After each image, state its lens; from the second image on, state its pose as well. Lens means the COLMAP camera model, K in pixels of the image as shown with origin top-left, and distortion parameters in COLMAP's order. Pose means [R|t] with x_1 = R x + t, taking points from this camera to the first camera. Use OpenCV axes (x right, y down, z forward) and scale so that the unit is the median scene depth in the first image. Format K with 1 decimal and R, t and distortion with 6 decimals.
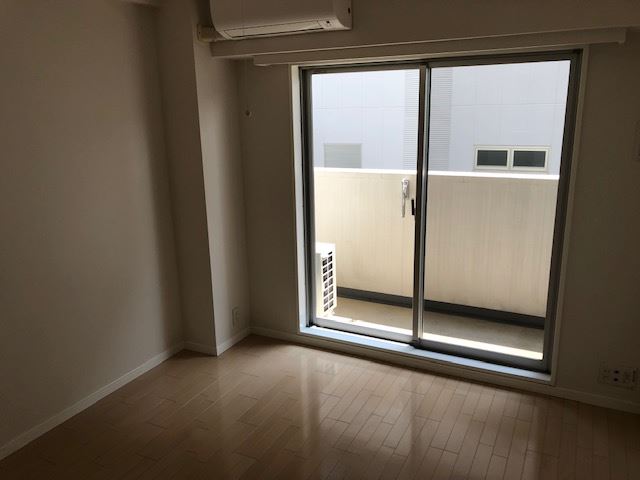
lens RADIAL K [[522.6, 0, 320.0], [0, 522.6, 240.0], [0, 0, 1]] dist [-0.000967, -0.004768]
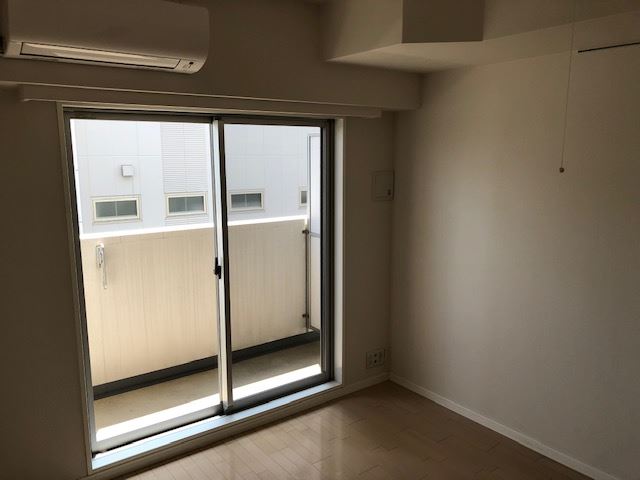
lens RADIAL K [[522.6, 0, 320.0], [0, 522.6, 240.0], [0, 0, 1]] dist [-0.000967, -0.004768]
pose [[0.430523, -0.126180, 0.893716, -0.600307], [0.219054, 0.975183, 0.032159, -0.102120], [-0.875594, 0.181927, 0.447479, 0.422335]]
